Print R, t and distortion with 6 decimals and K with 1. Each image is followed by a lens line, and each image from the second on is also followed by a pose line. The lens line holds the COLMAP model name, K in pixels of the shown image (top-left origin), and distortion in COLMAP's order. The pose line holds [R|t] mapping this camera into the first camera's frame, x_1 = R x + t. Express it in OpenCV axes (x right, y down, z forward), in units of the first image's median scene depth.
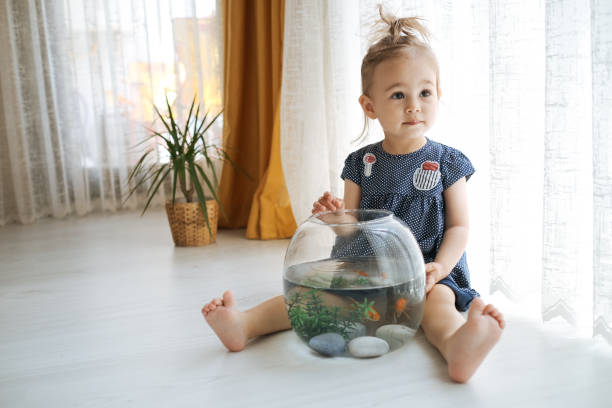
lens RADIAL K [[617.6, 0, 295.9], [0, 617.6, 202.9], [0, 0, 1]] dist [-0.019446, 0.000000]
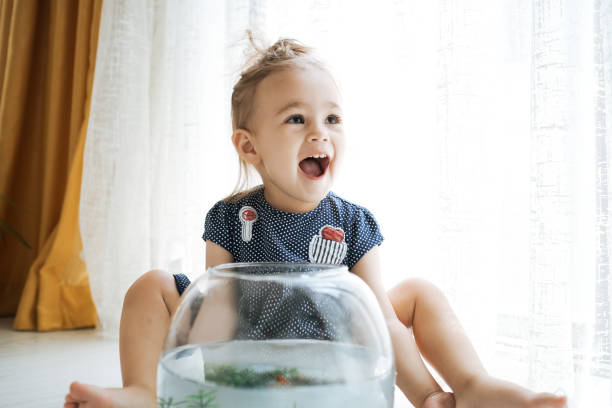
lens RADIAL K [[646.1, 0, 300.9], [0, 646.1, 203.1], [0, 0, 1]] dist [-0.002805, 0.000000]
pose [[0.921392, 0.072897, 0.381736, -0.071364], [-0.011626, 0.986982, -0.160413, 0.030139], [-0.388460, 0.143365, 0.910245, 0.195787]]
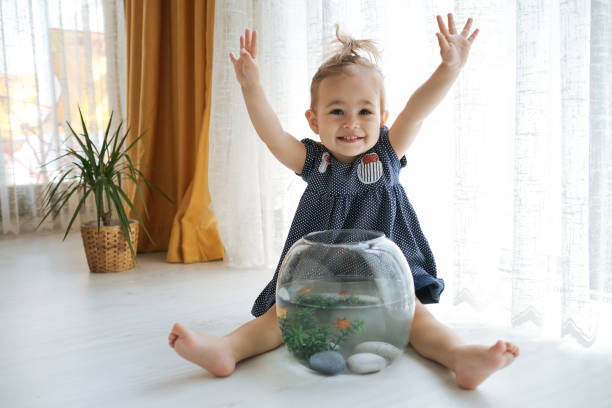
lens RADIAL K [[617.6, 0, 304.7], [0, 617.6, 203.8], [0, 0, 1]] dist [-0.019446, 0.000000]
pose [[0.966941, -0.002313, 0.254990, -0.119201], [0.011365, 0.999356, -0.034032, 0.001402], [-0.254748, 0.035805, 0.966344, 0.011686]]
